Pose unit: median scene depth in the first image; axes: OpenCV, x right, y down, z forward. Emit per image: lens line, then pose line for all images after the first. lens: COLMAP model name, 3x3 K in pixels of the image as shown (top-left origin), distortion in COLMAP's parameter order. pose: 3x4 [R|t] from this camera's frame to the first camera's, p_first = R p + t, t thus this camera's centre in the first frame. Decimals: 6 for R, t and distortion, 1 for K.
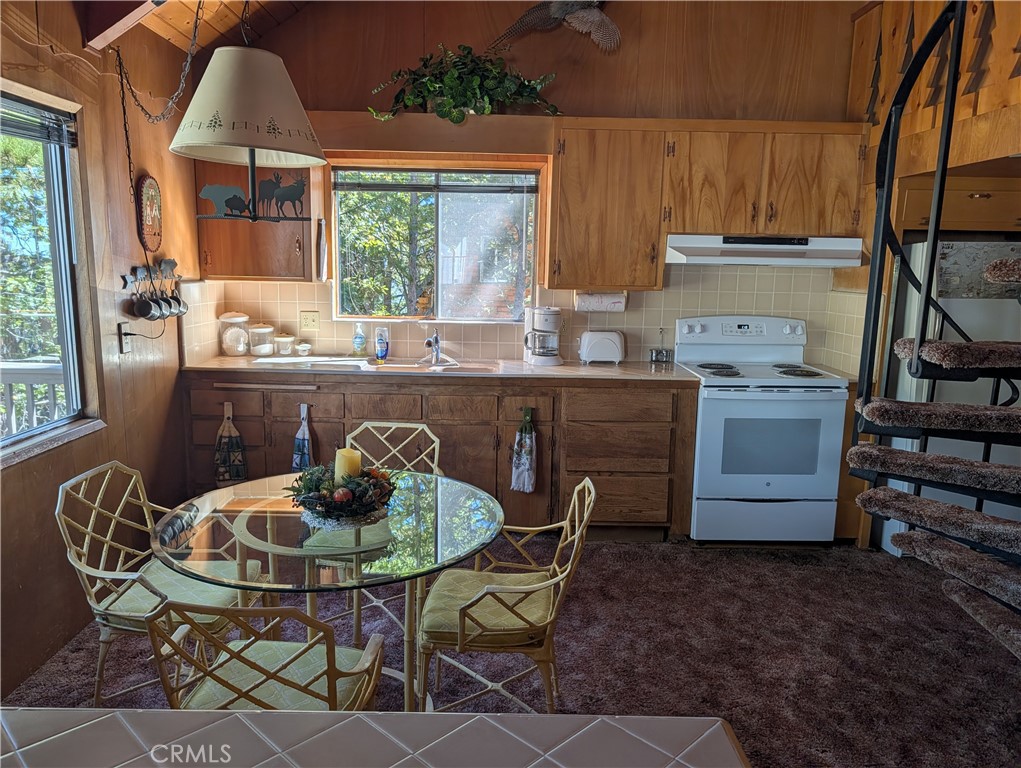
lens RADIAL K [[750.7, 0, 504.3], [0, 750.7, 386.2], [0, 0, 1]] dist [0.075774, -0.097866]
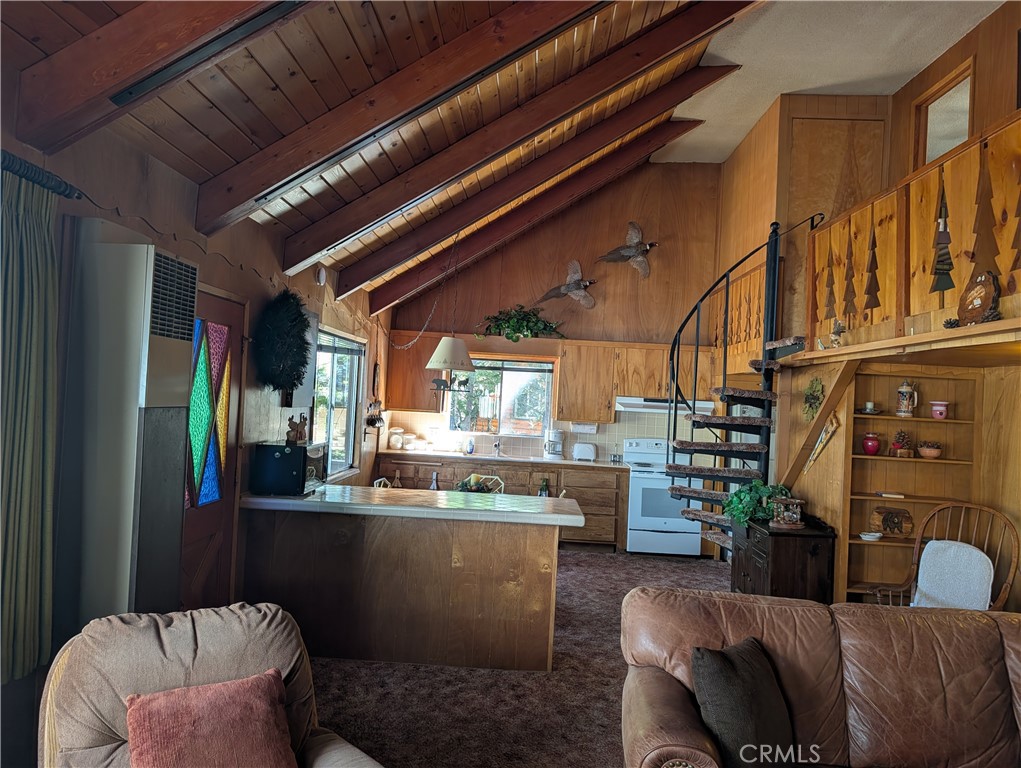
lens RADIAL K [[750.7, 0, 504.3], [0, 750.7, 386.2], [0, 0, 1]] dist [0.075774, -0.097866]
pose [[0.998615, 0.033900, -0.040225, -0.003465], [-0.040661, 0.982575, -0.181363, 0.150694], [0.033376, 0.182748, 0.982593, -0.996754]]
